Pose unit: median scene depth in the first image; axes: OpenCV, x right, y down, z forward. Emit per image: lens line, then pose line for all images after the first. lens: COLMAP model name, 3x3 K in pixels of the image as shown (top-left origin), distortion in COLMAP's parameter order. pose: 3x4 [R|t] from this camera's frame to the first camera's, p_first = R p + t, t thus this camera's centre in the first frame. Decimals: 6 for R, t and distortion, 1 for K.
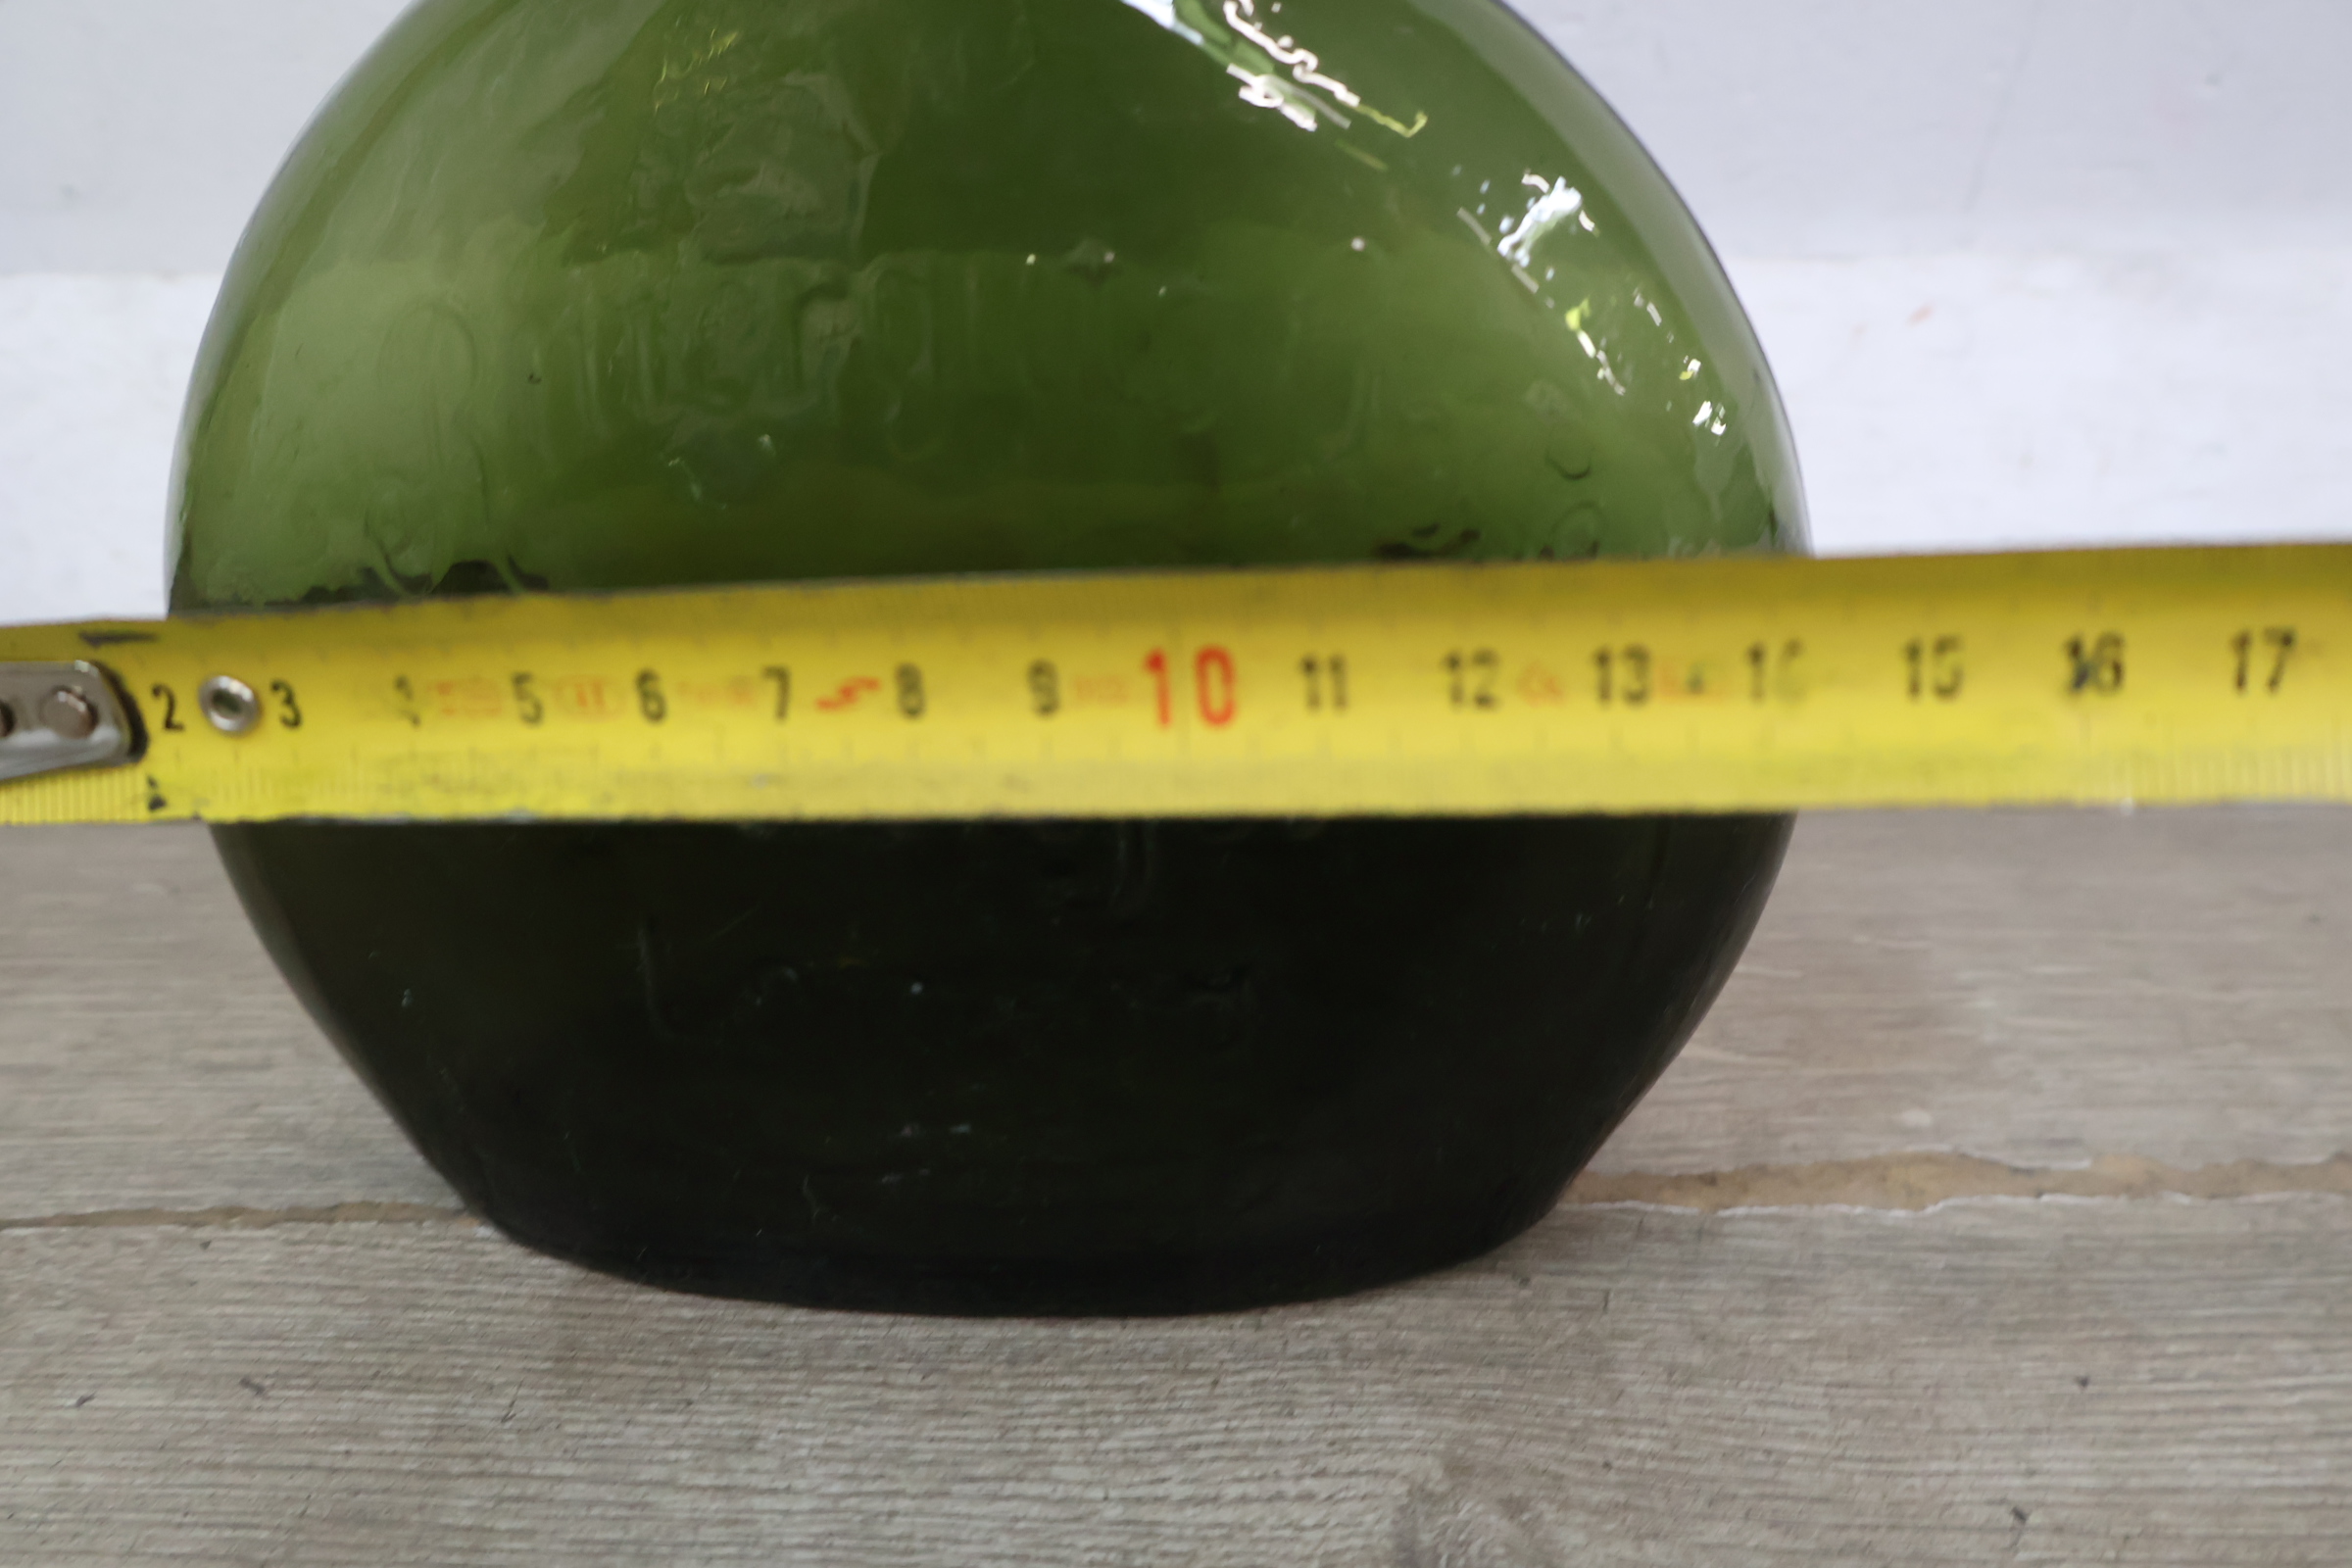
lens RADIAL K [[2058.9, 0, 1172.8], [0, 2058.9, 797.4], [0, 0, 1]] dist [0.011572, 0.003776]
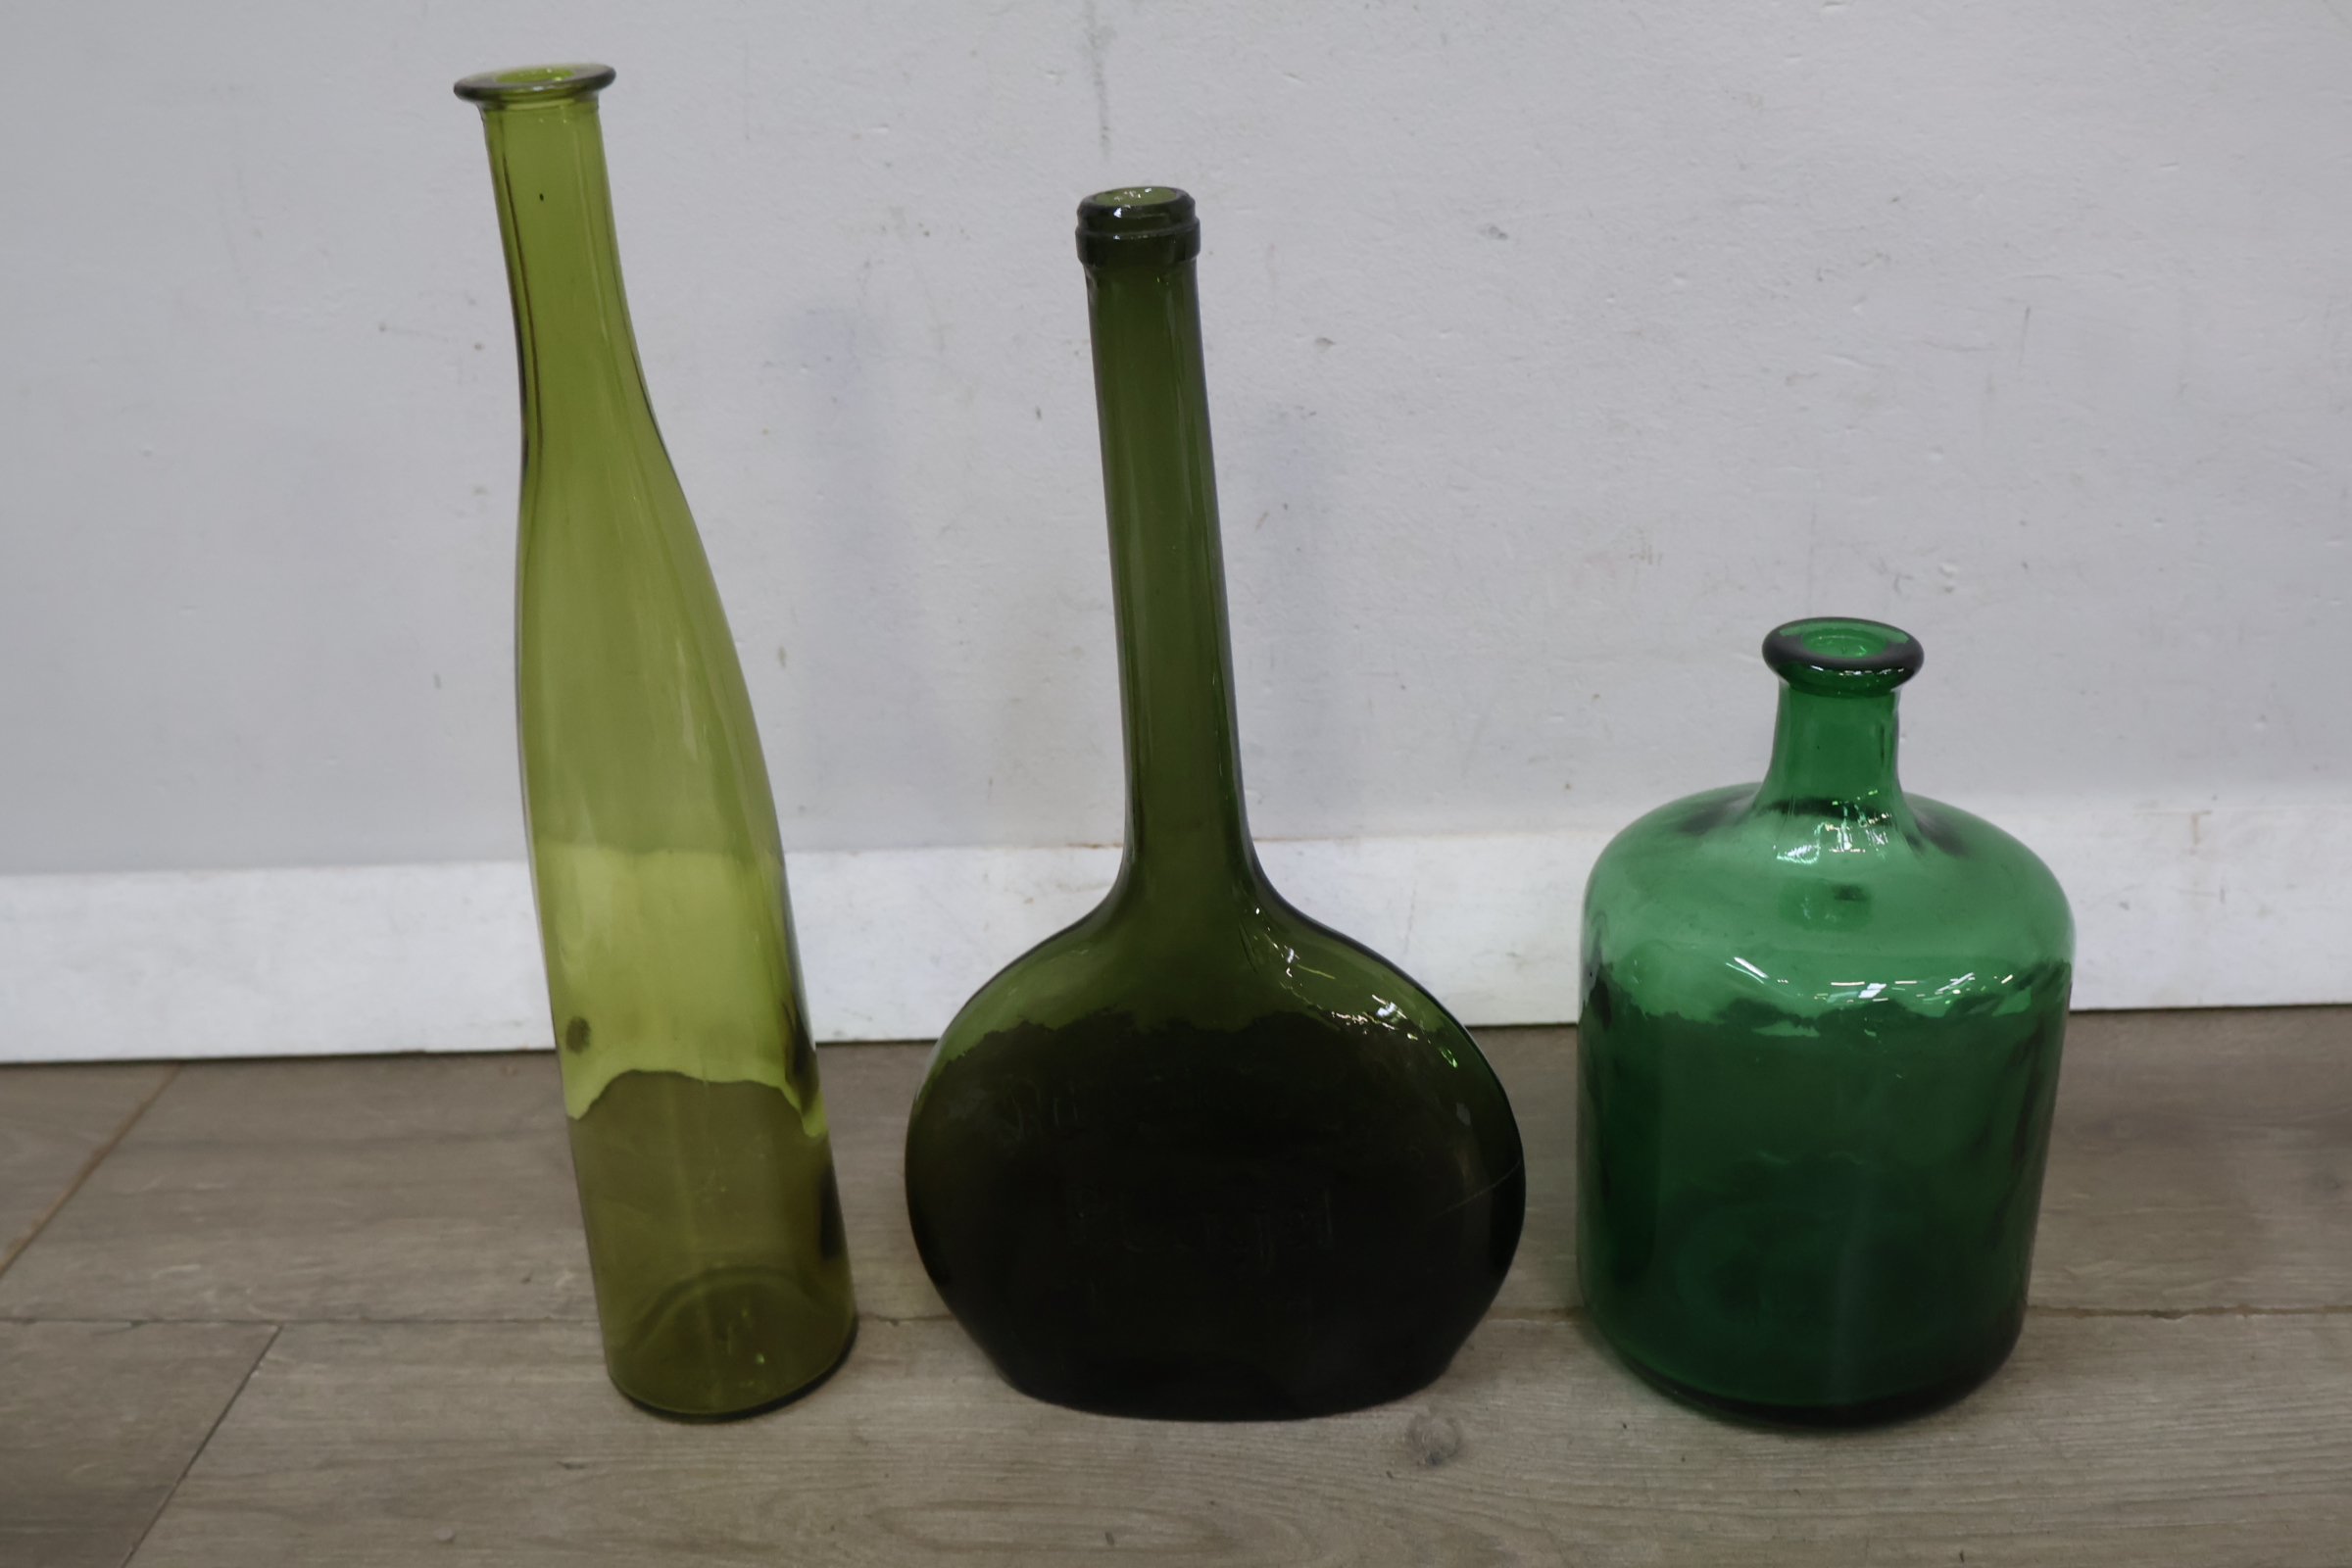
lens RADIAL K [[2491.7, 0, 1167.2], [0, 2491.7, 785.0], [0, 0, 1]] dist [0.005543, 0.000000]
pose [[0.992615, -0.014036, -0.120495, 0.183621], [0.009839, 0.999326, -0.035356, -0.388930], [0.120911, 0.033909, 0.992084, -2.309352]]
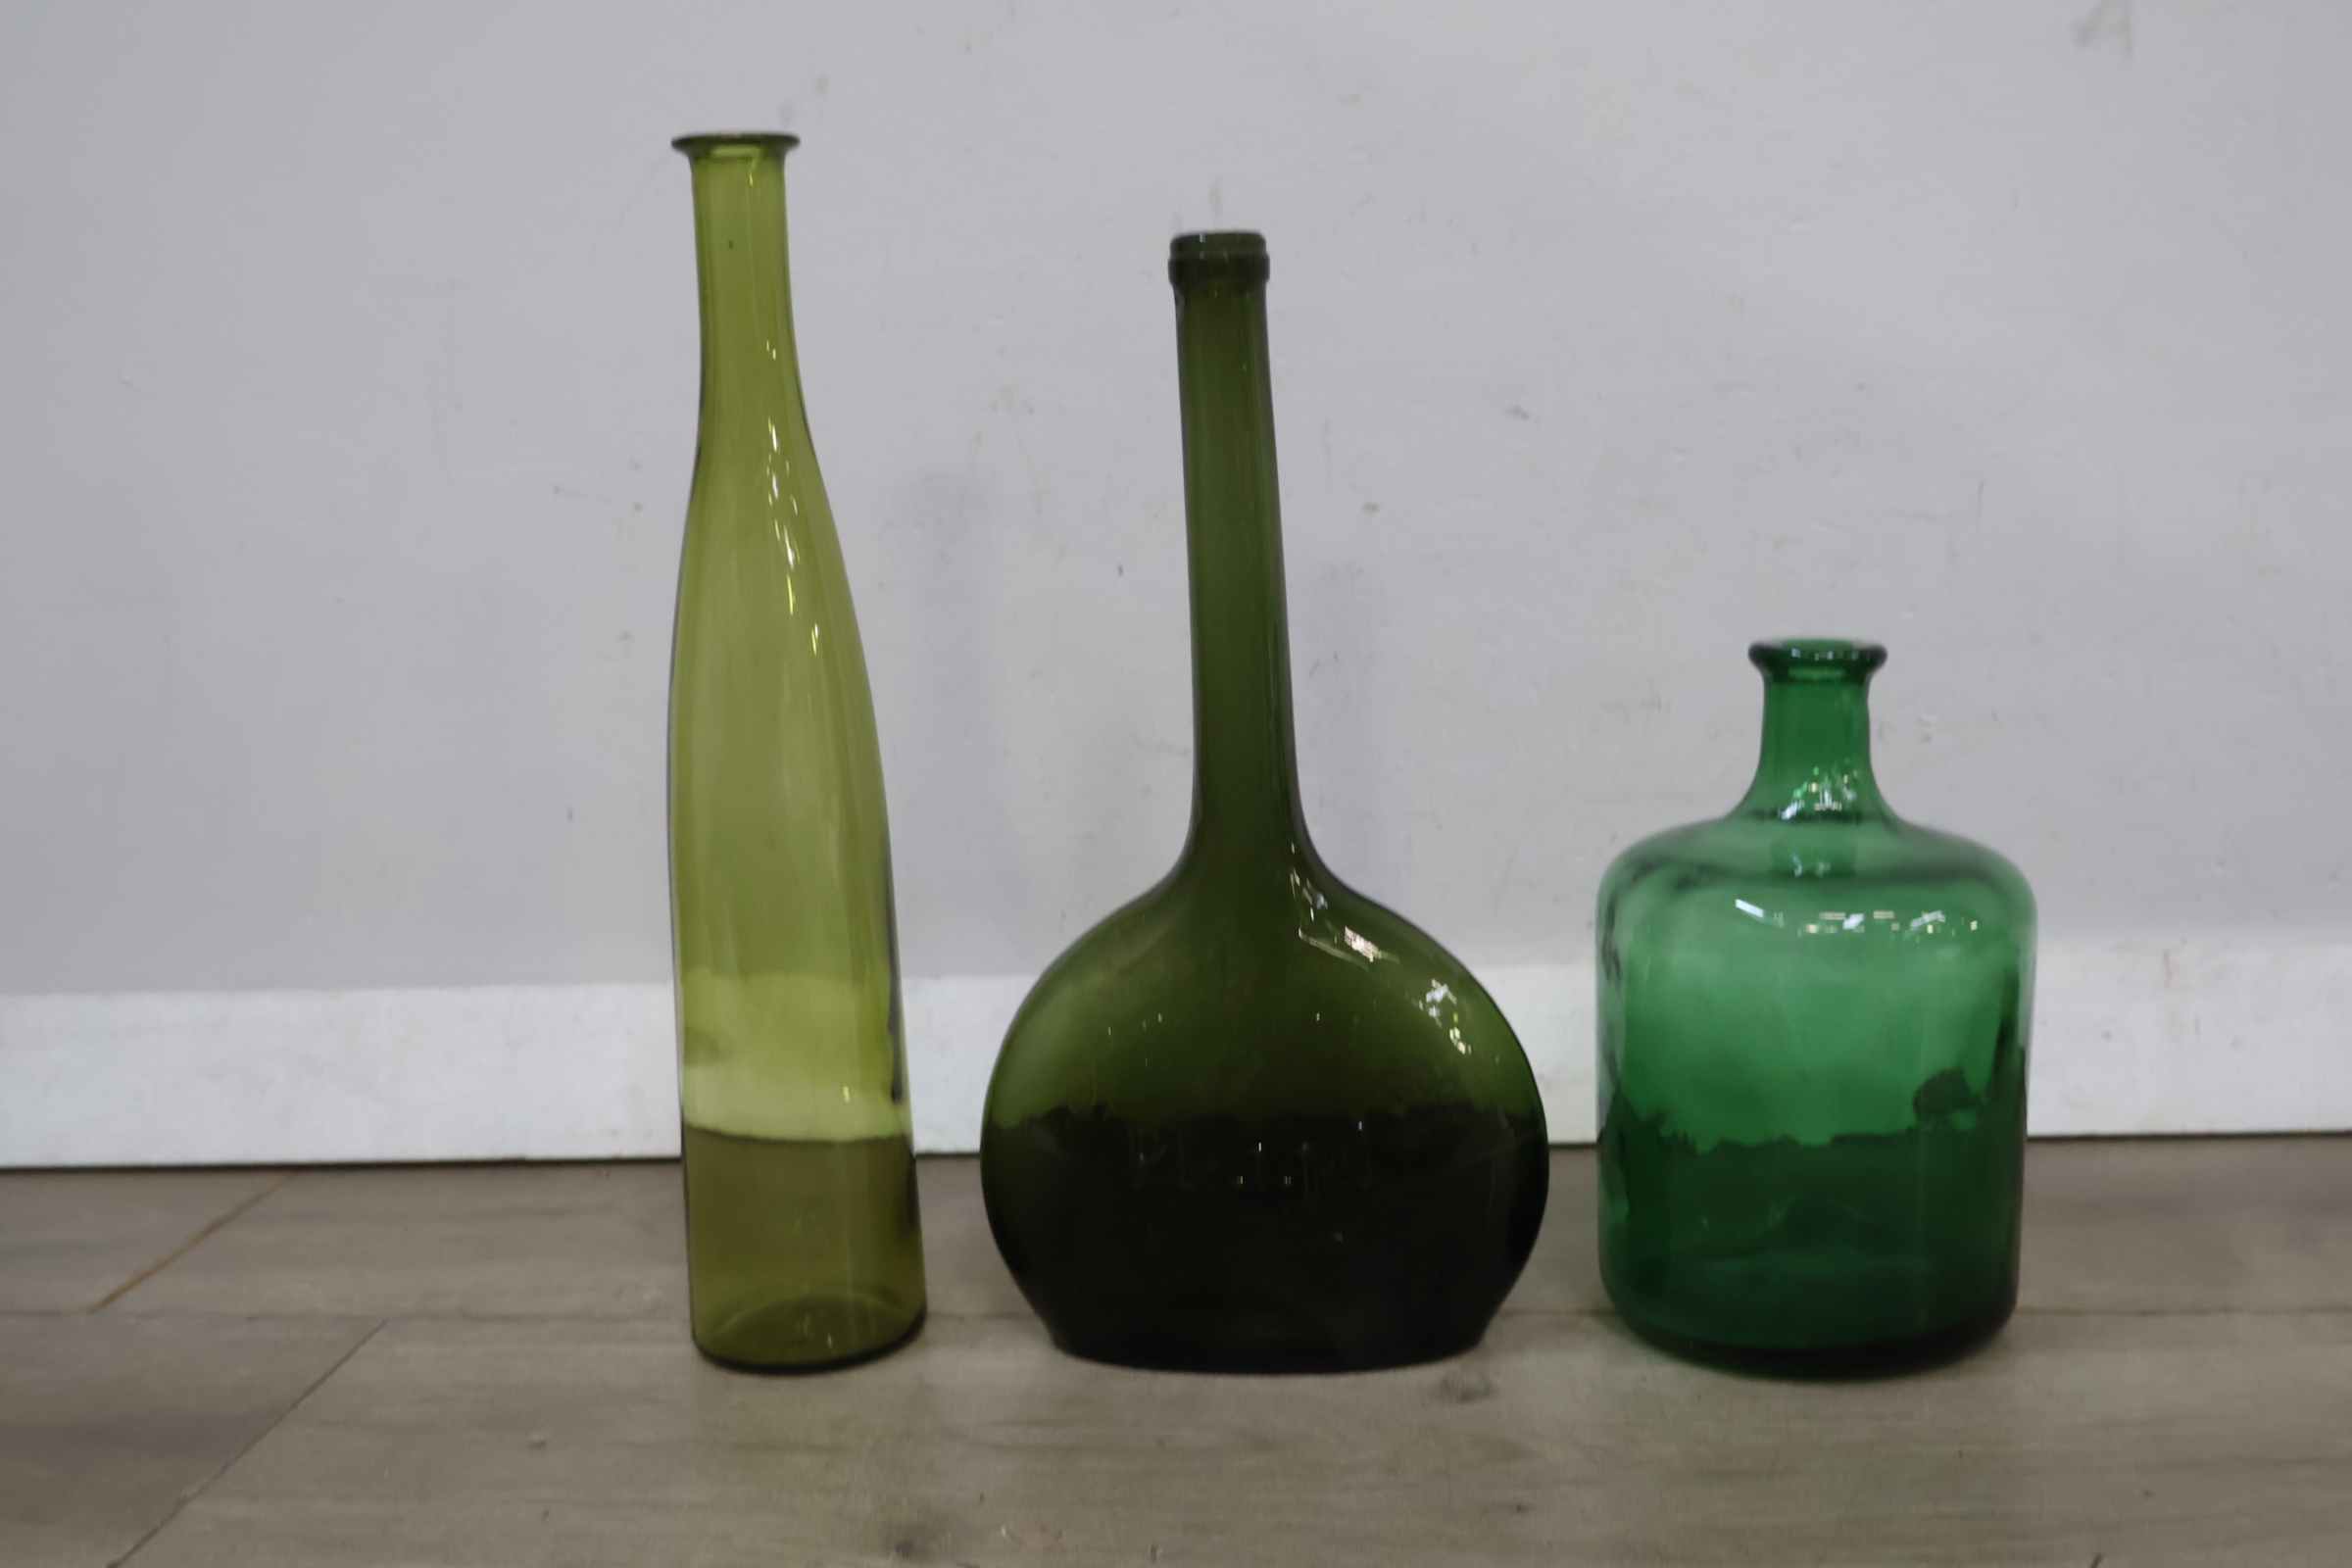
lens RADIAL K [[2491.7, 0, 1172.0], [0, 2491.7, 793.9], [0, 0, 1]] dist [0.005543, 0.000000]
pose [[0.991099, -0.019414, -0.131705, 0.193154], [-0.019438, 0.957607, -0.287423, 0.532275], [0.131702, 0.287424, 0.948705, -2.584096]]
